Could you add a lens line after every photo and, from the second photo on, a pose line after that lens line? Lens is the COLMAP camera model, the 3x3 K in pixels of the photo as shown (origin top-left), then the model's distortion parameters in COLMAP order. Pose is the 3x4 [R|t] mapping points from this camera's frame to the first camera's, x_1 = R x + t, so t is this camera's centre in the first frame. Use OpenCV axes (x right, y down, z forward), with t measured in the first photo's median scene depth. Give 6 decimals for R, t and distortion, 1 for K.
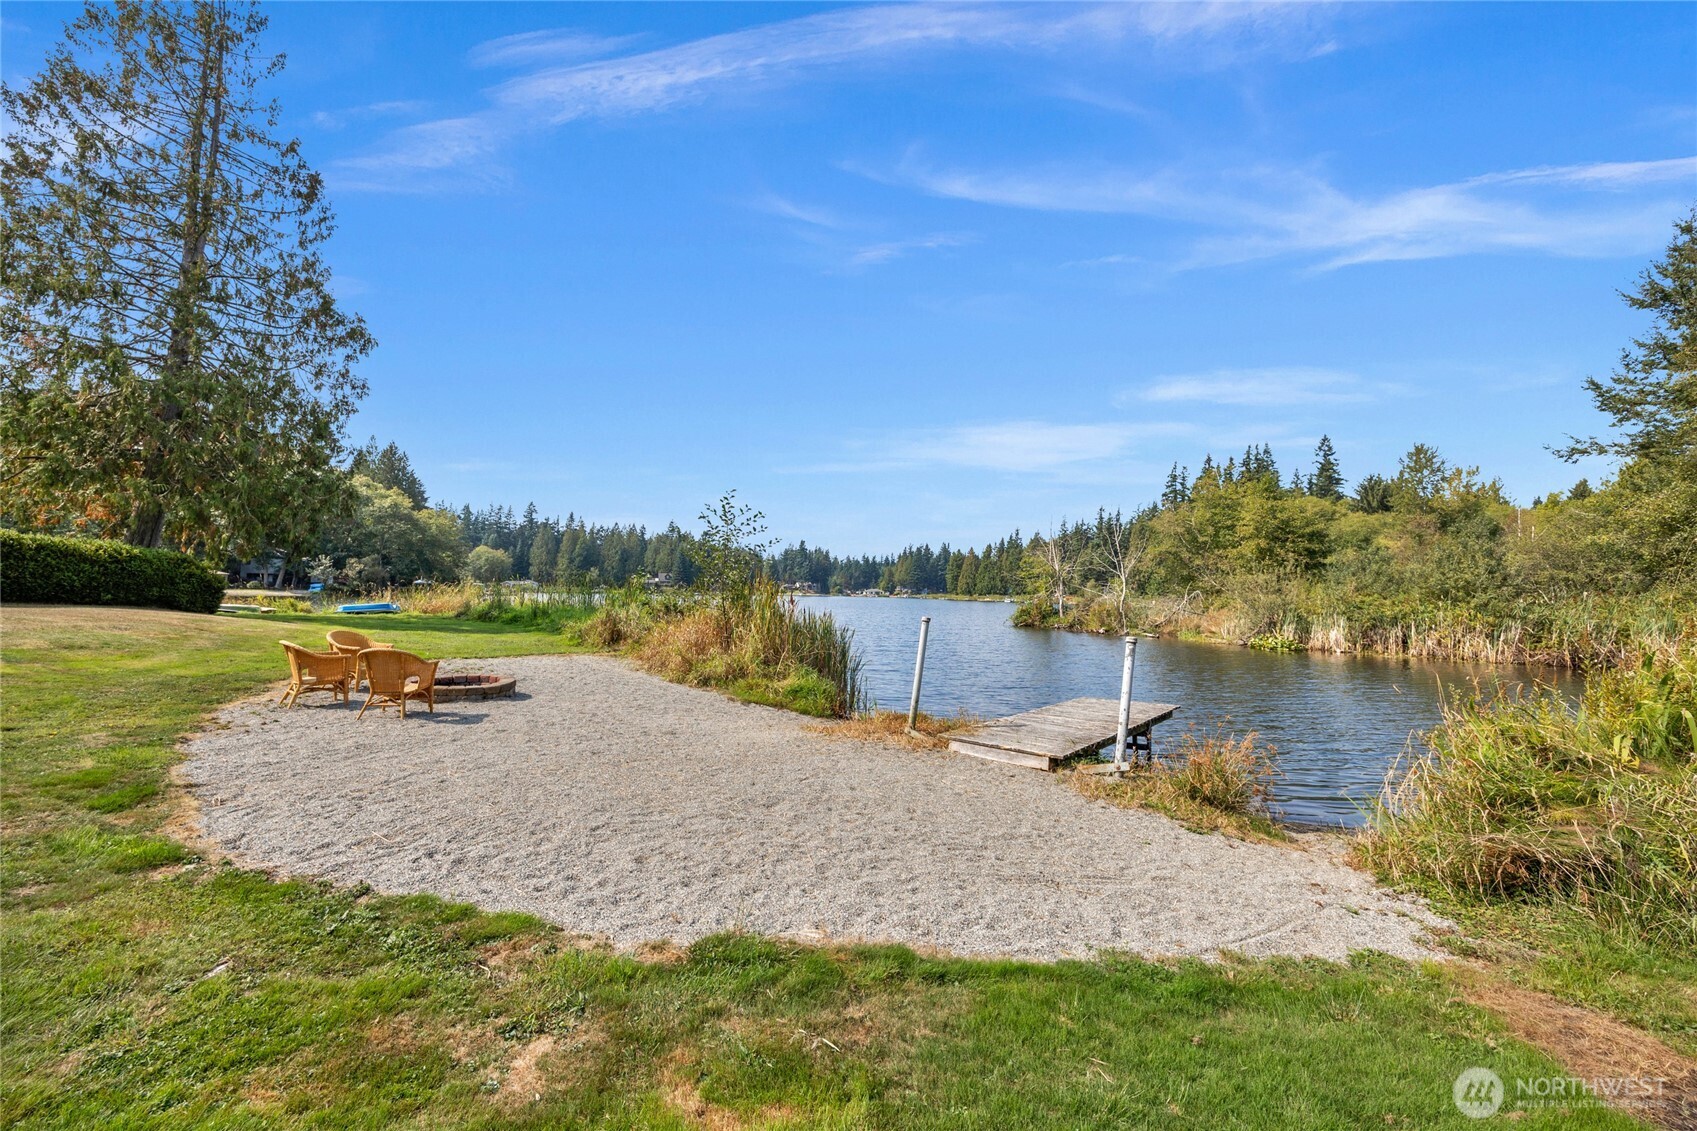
lens RADIAL K [[649.7, 0, 842.1], [0, 649.7, 559.2], [0, 0, 1]] dist [-0.002967, 0.000273]
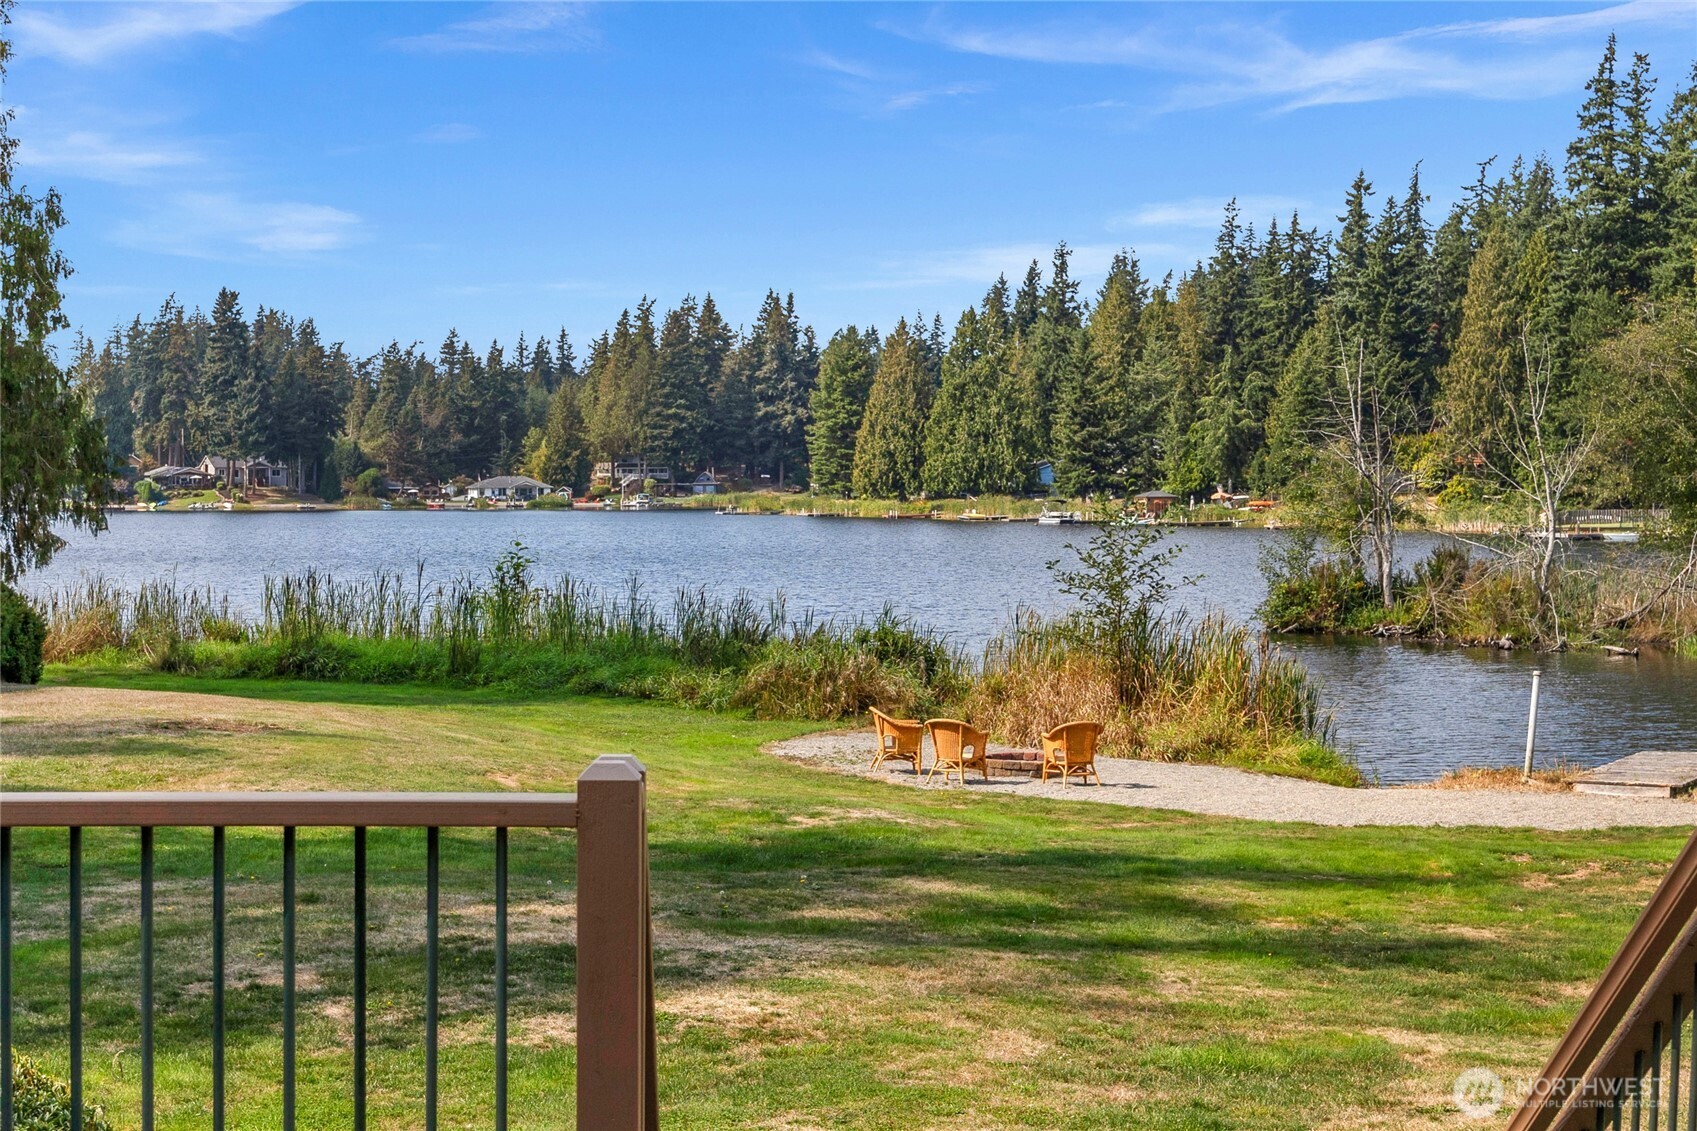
lens RADIAL K [[2574.9, 0, 844.7], [0, 2574.9, 565.2], [0, 0, 1]] dist [-0.018908, 0.000000]
pose [[0.981277, -0.026052, 0.190834, -0.059649], [0.009956, 0.996346, 0.084822, -0.015010], [-0.192347, -0.081334, 0.977951, -0.095926]]
